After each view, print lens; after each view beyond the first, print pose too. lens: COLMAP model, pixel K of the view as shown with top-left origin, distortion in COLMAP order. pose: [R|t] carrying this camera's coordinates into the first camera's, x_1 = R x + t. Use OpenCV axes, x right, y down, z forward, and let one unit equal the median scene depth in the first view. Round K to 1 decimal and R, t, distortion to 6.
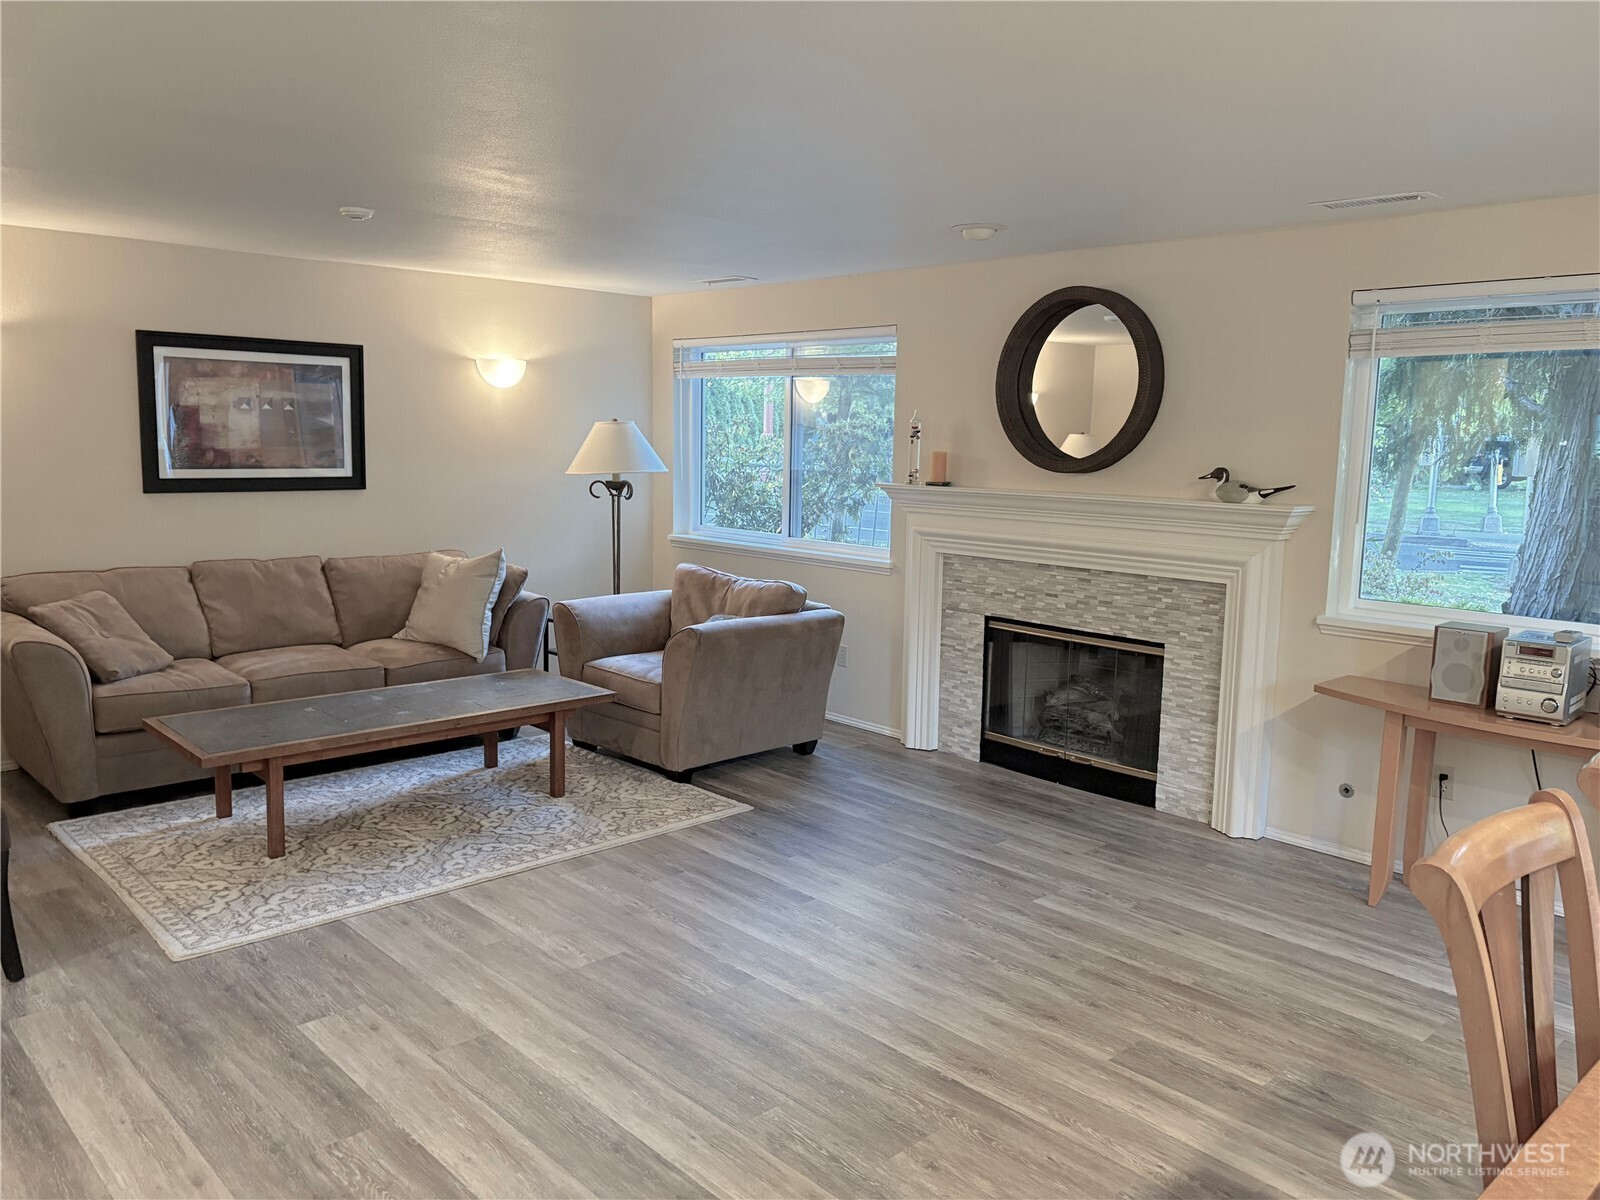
lens RADIAL K [[1214.7, 0, 792.9], [0, 1214.7, 599.7], [0, 0, 1]] dist [0.083002, -0.014928]
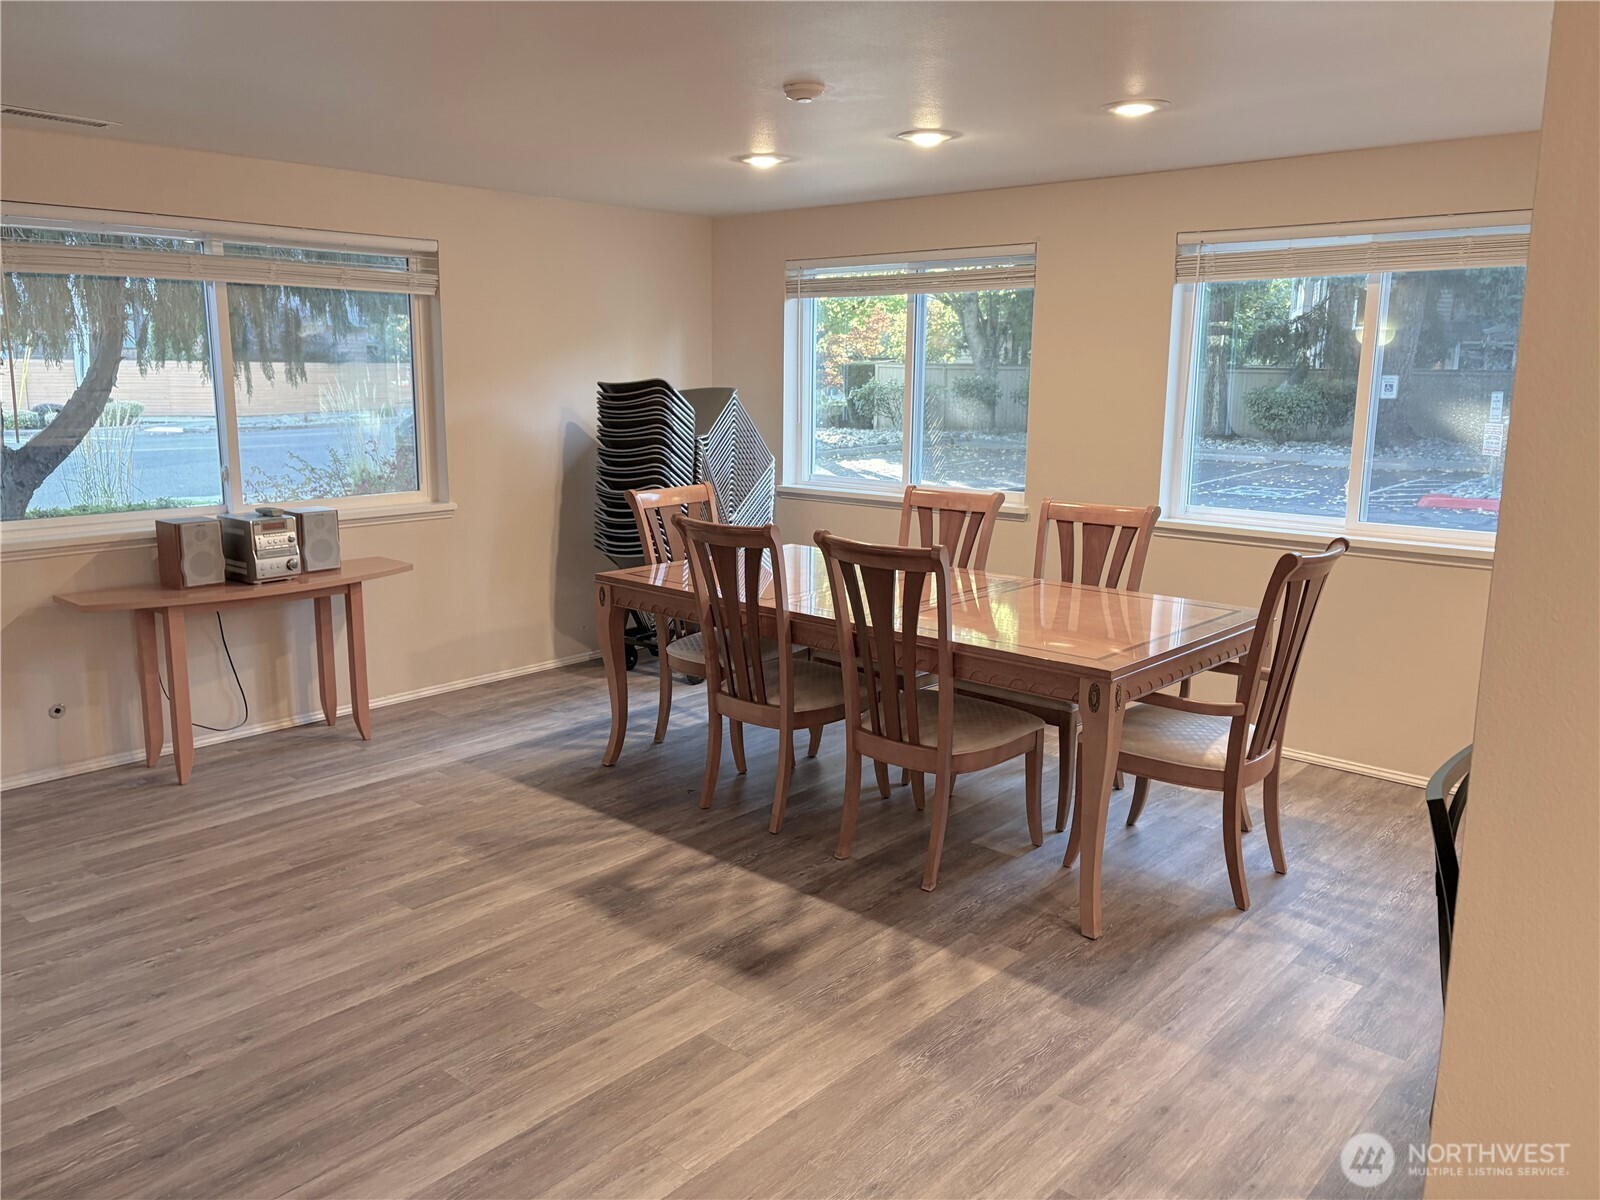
lens RADIAL K [[1214.7, 0, 793.0], [0, 1214.7, 595.1], [0, 0, 1]] dist [0.083002, -0.014928]
pose [[-0.089903, -0.196608, 0.976352, -0.701942], [0.127635, 0.969964, 0.207075, -0.083641], [-0.987738, 0.143233, -0.062108, 0.580461]]
